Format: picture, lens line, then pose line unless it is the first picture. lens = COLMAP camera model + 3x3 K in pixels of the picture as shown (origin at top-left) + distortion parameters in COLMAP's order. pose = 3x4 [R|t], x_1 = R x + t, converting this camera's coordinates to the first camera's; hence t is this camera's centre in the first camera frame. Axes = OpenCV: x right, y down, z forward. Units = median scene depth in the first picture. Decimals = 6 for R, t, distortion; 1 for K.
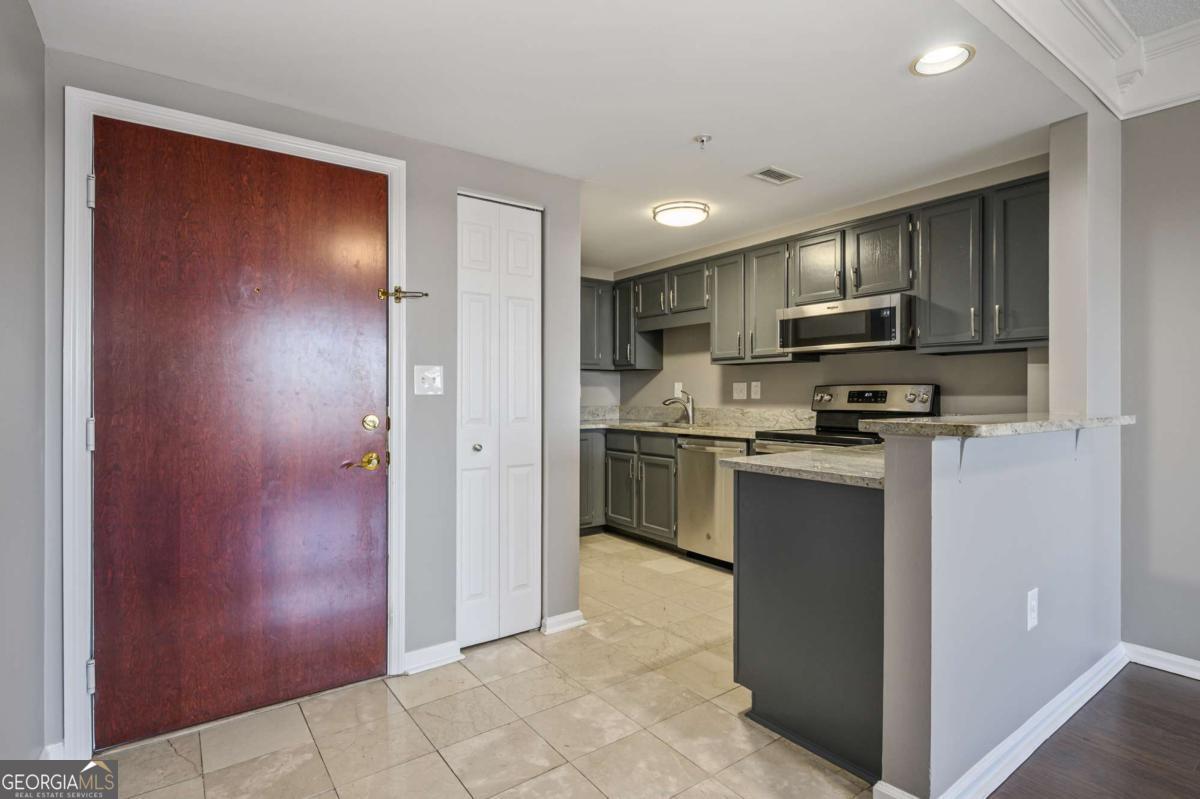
lens RADIAL K [[582.0, 0, 597.9], [0, 582.0, 394.1], [0, 0, 1]] dist [-0.004415, 0.001983]
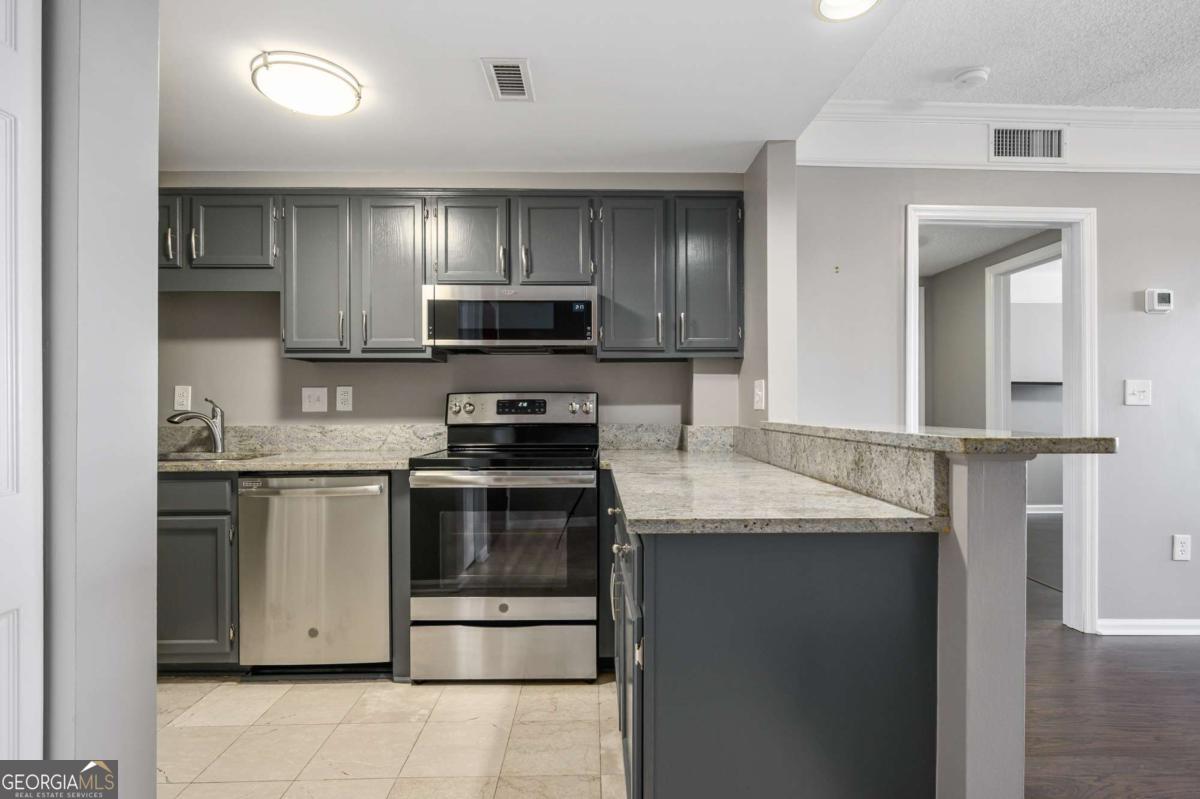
lens RADIAL K [[582.0, 0, 604.3], [0, 582.0, 405.7], [0, 0, 1]] dist [-0.004415, 0.001983]
pose [[0.570220, -0.001978, 0.821490, -0.163145], [0.002335, 0.999997, 0.000787, 0.002631], [-0.821489, 0.001470, 0.570223, 0.446547]]
